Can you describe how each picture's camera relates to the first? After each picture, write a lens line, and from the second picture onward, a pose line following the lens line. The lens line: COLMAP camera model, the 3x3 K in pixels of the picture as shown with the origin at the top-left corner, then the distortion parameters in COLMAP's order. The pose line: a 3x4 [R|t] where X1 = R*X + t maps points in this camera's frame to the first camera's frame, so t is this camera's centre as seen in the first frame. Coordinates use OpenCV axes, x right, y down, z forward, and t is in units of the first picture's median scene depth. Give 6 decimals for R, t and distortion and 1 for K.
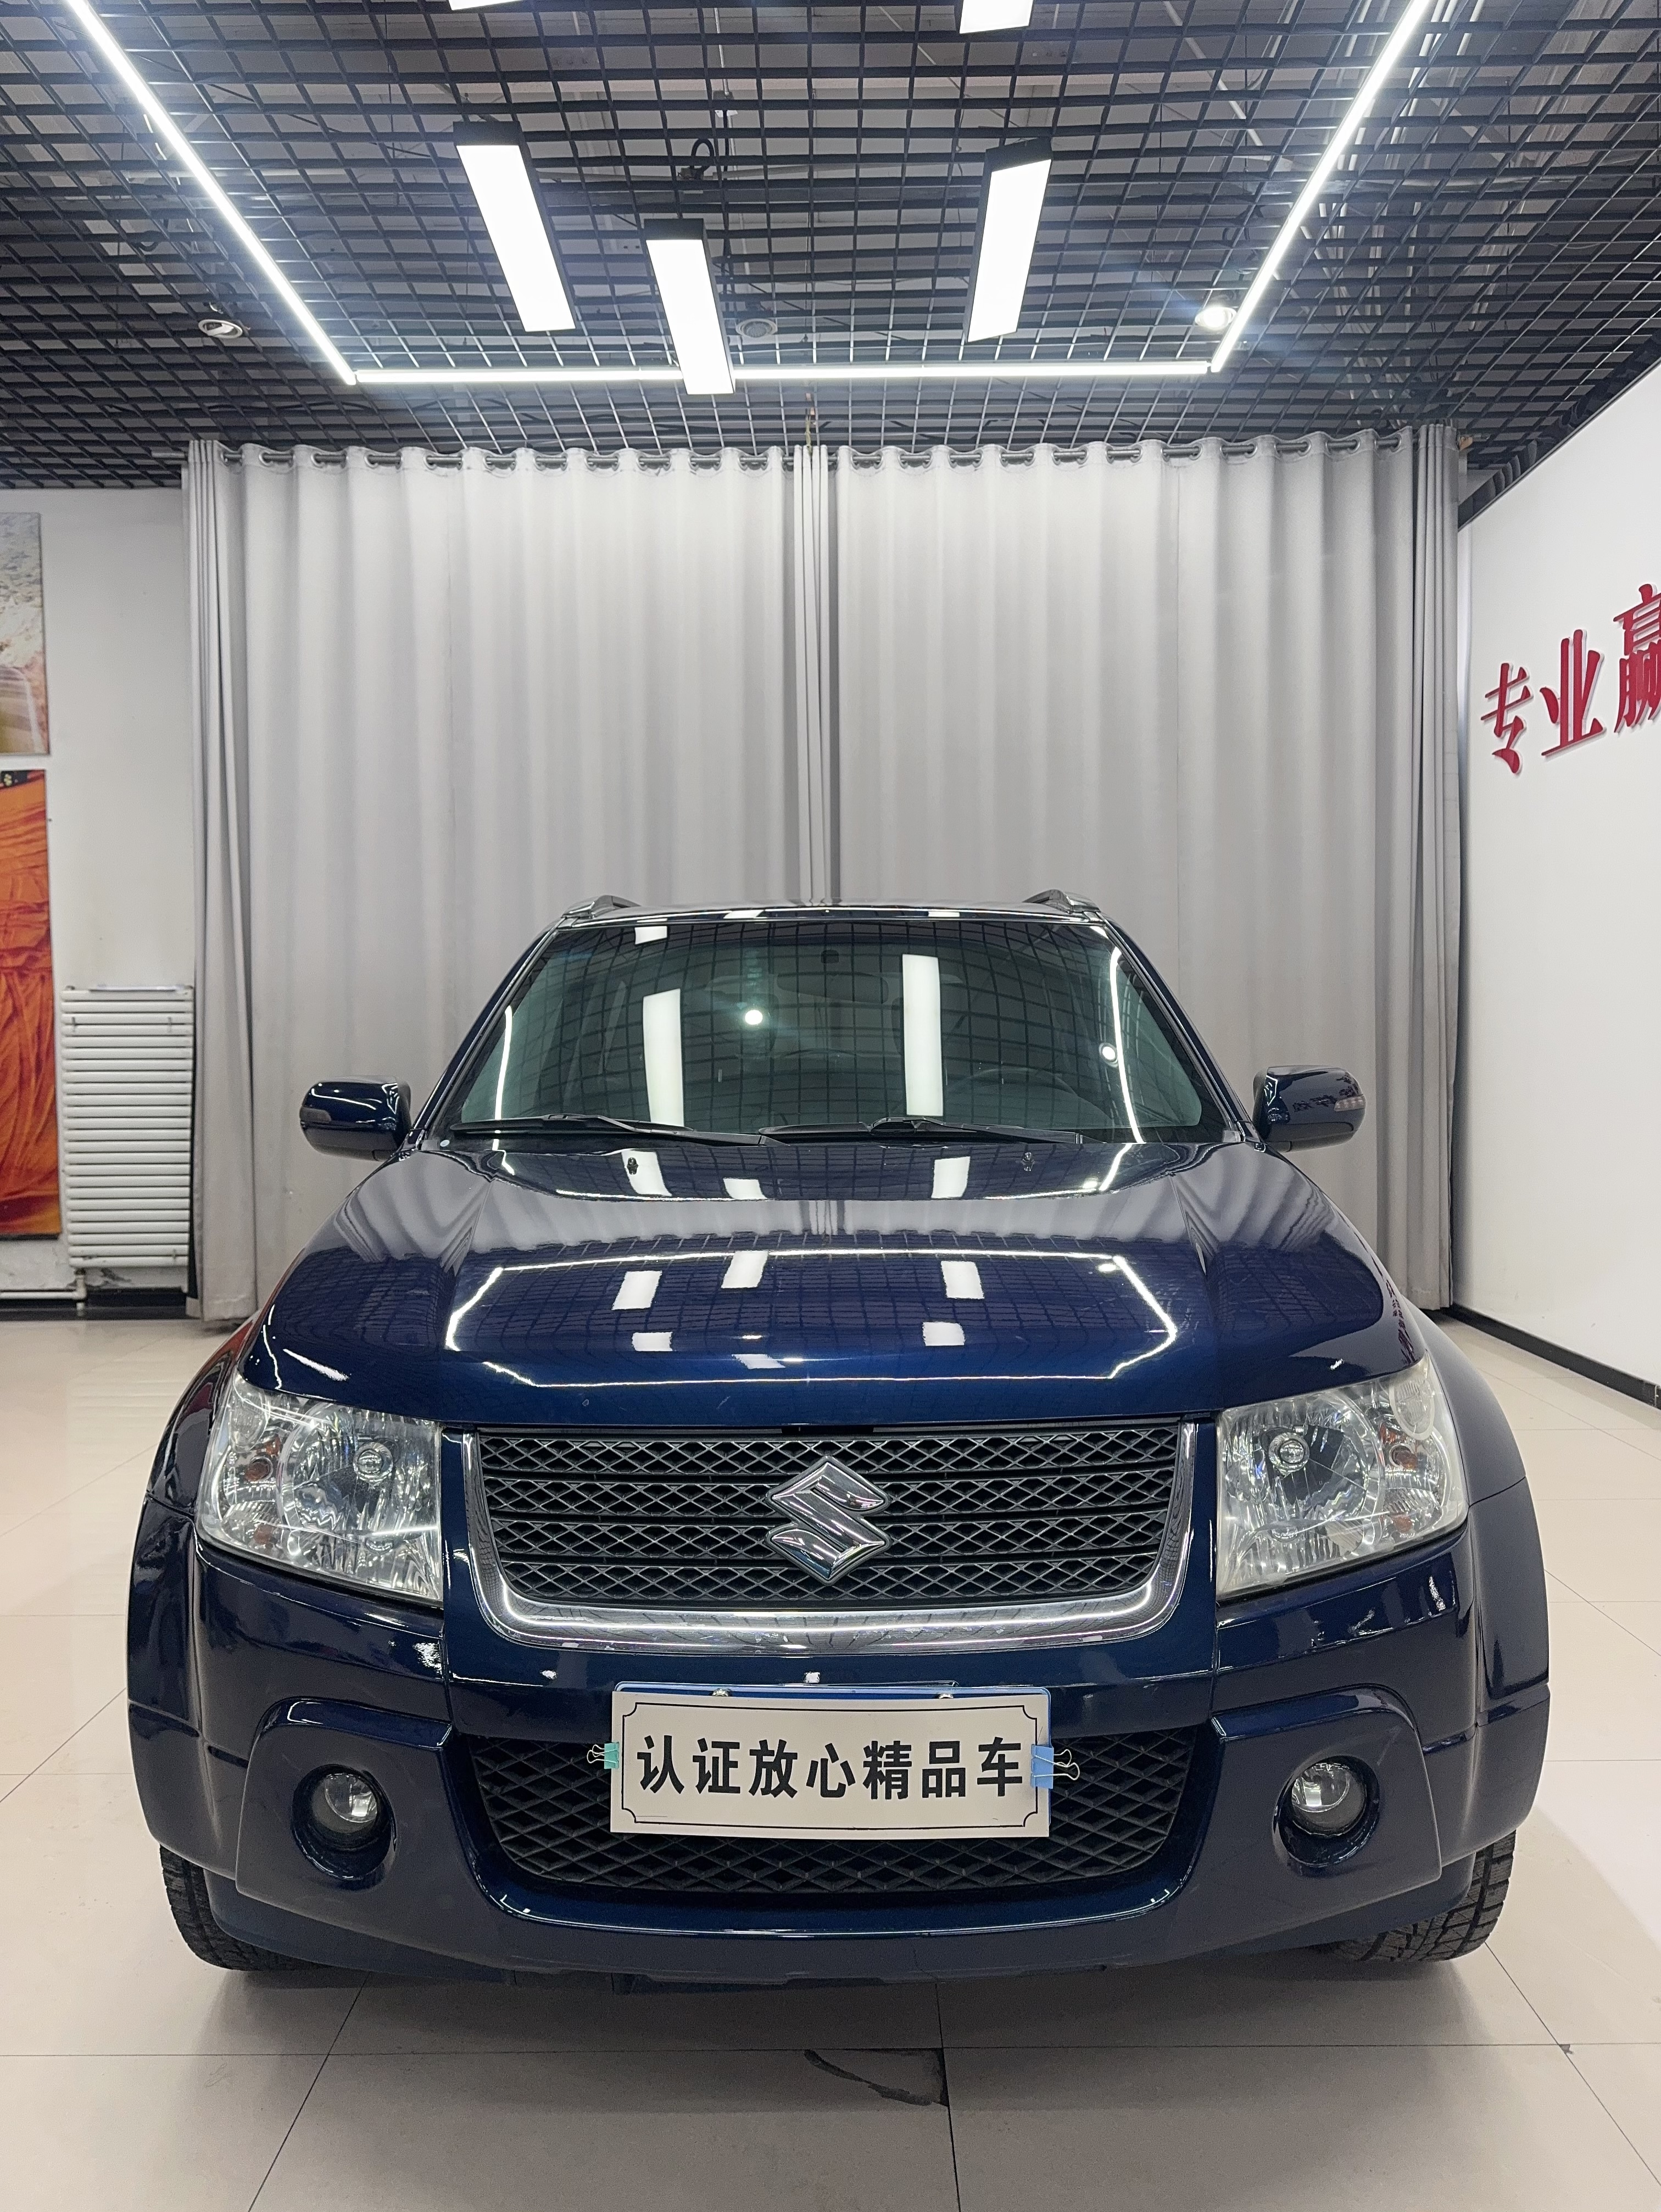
lens RADIAL K [[1553.8, 0, 829.9], [0, 1553.8, 1089.8], [0, 0, 1]] dist [0.003092, -0.013760]
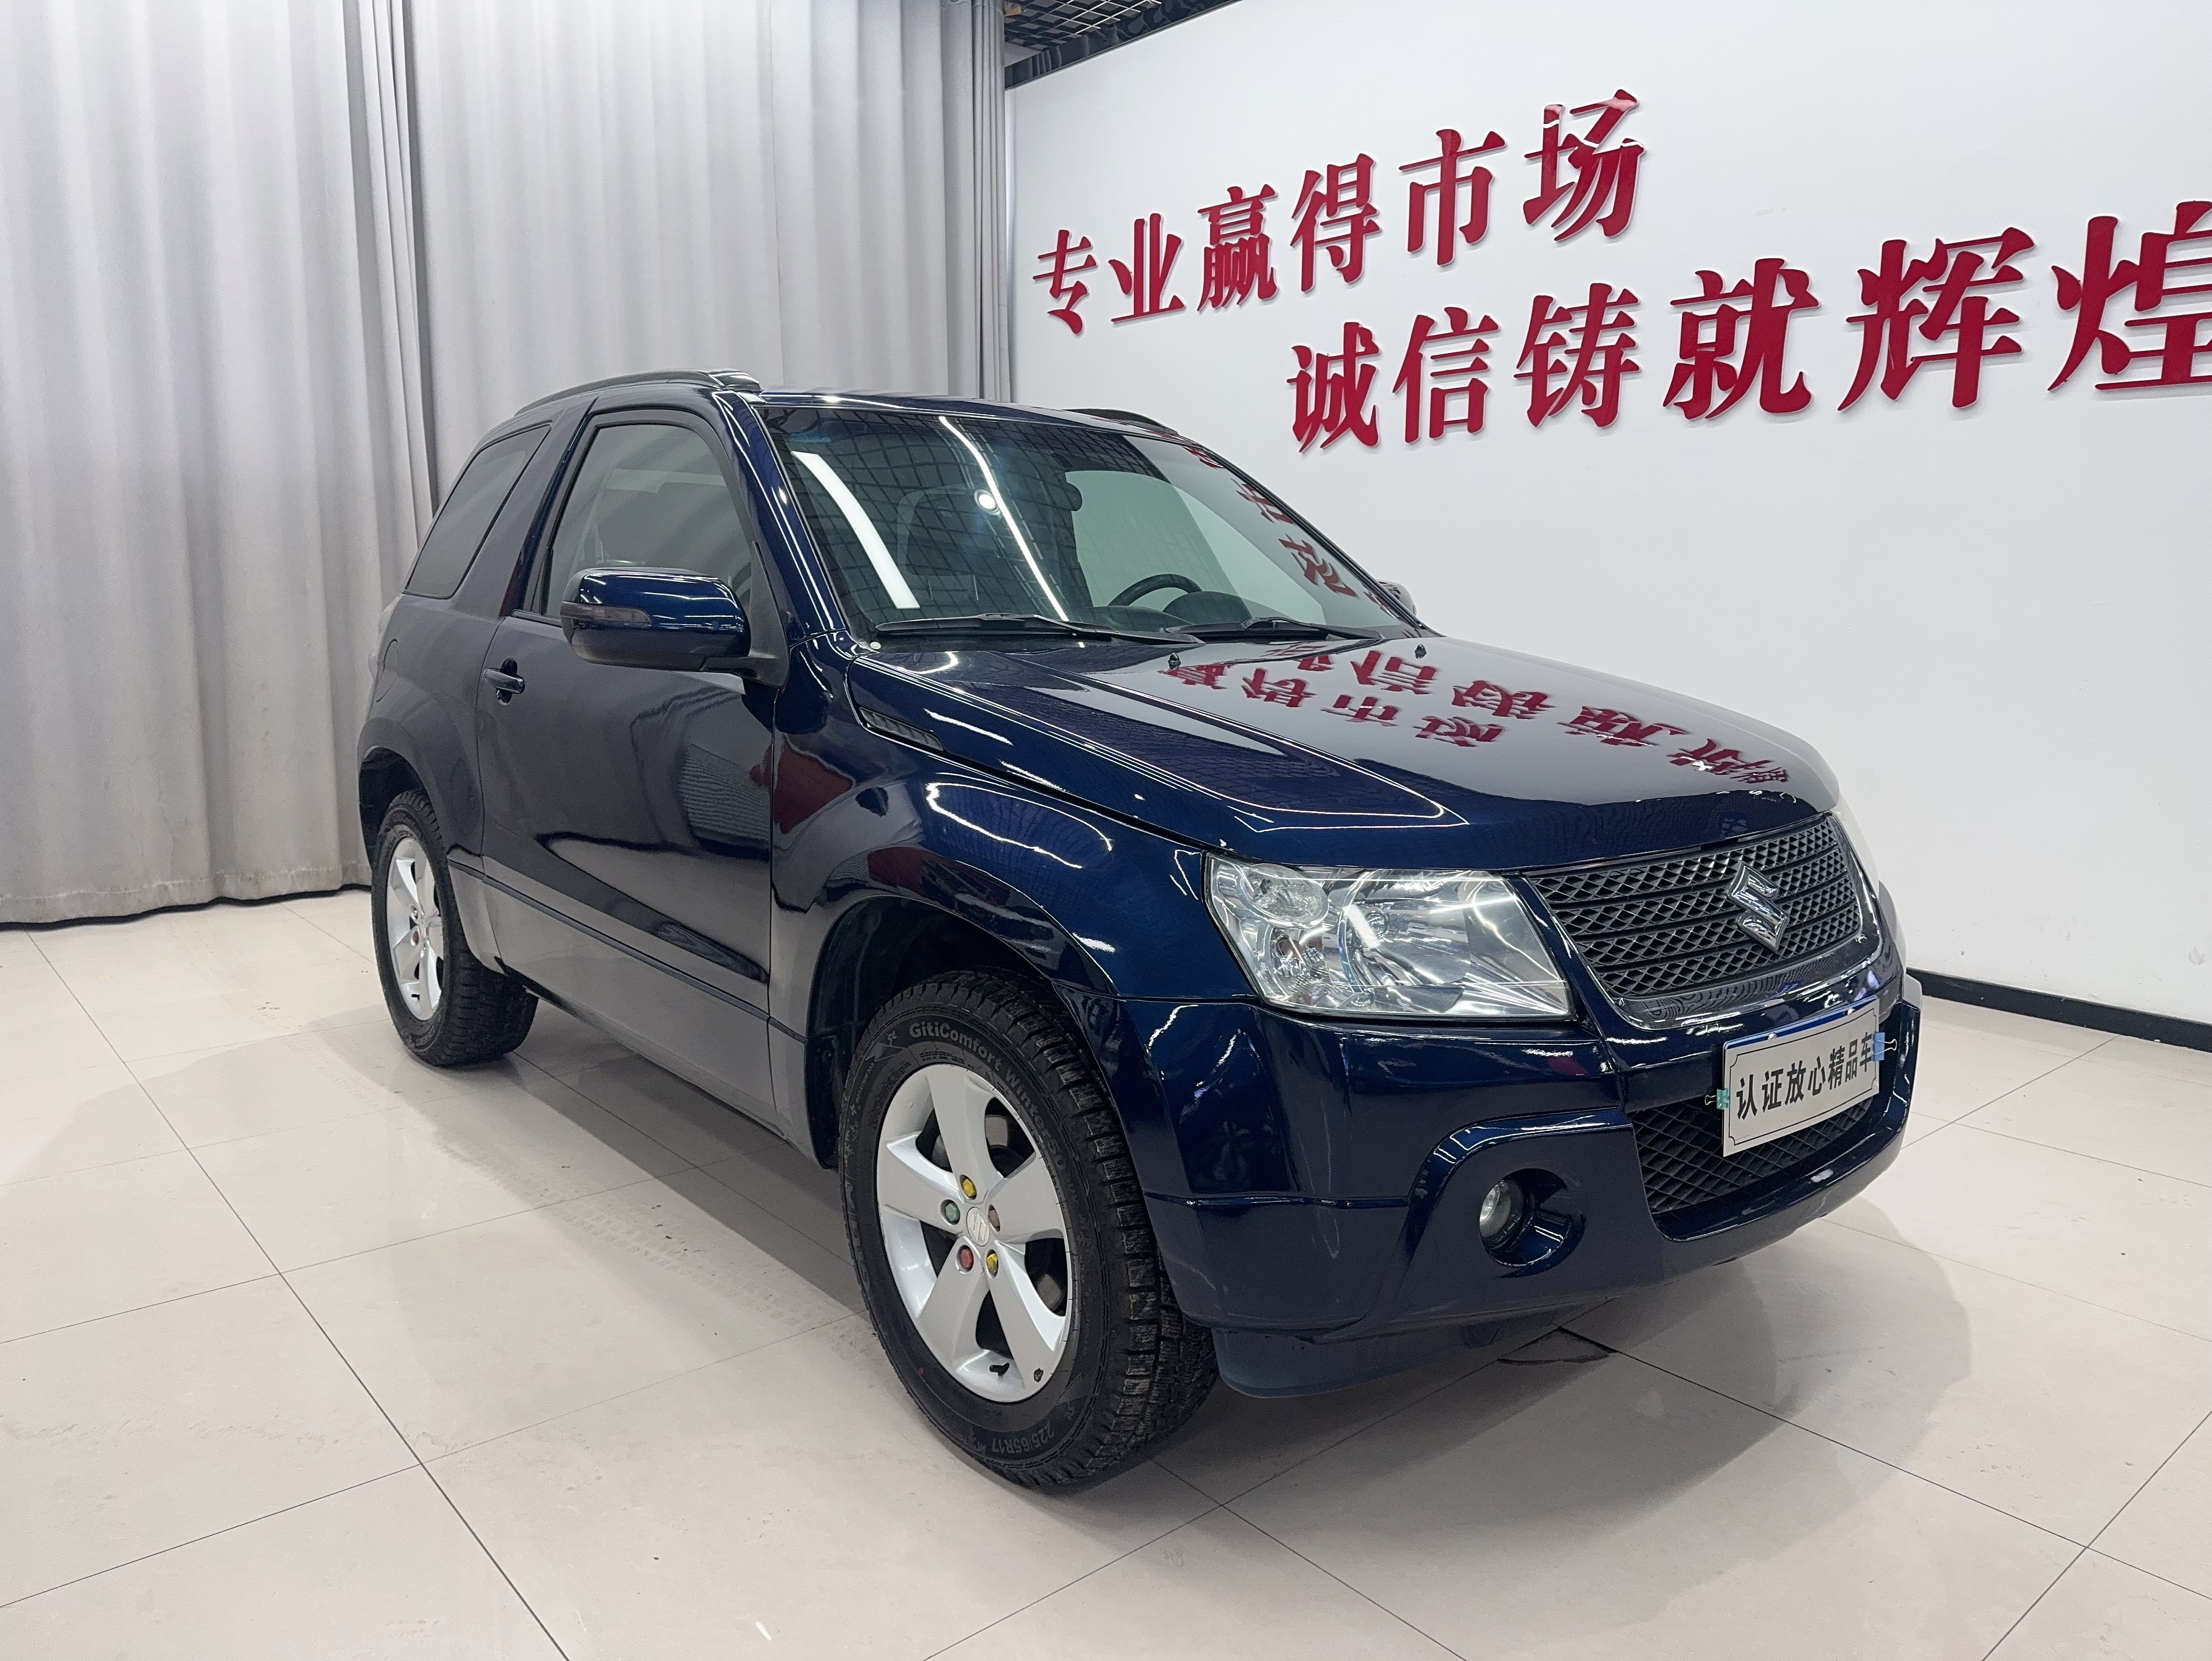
lens RADIAL K [[1553.8, 0, 1116.8], [0, 1553.8, 838.3], [0, 0, 1]] dist [0.003092, -0.013760]
pose [[0.754986, -0.083004, 0.650467, -0.338213], [-0.003767, 0.991391, 0.130880, 0.014710], [-0.655731, -0.101262, 0.748173, 0.103941]]
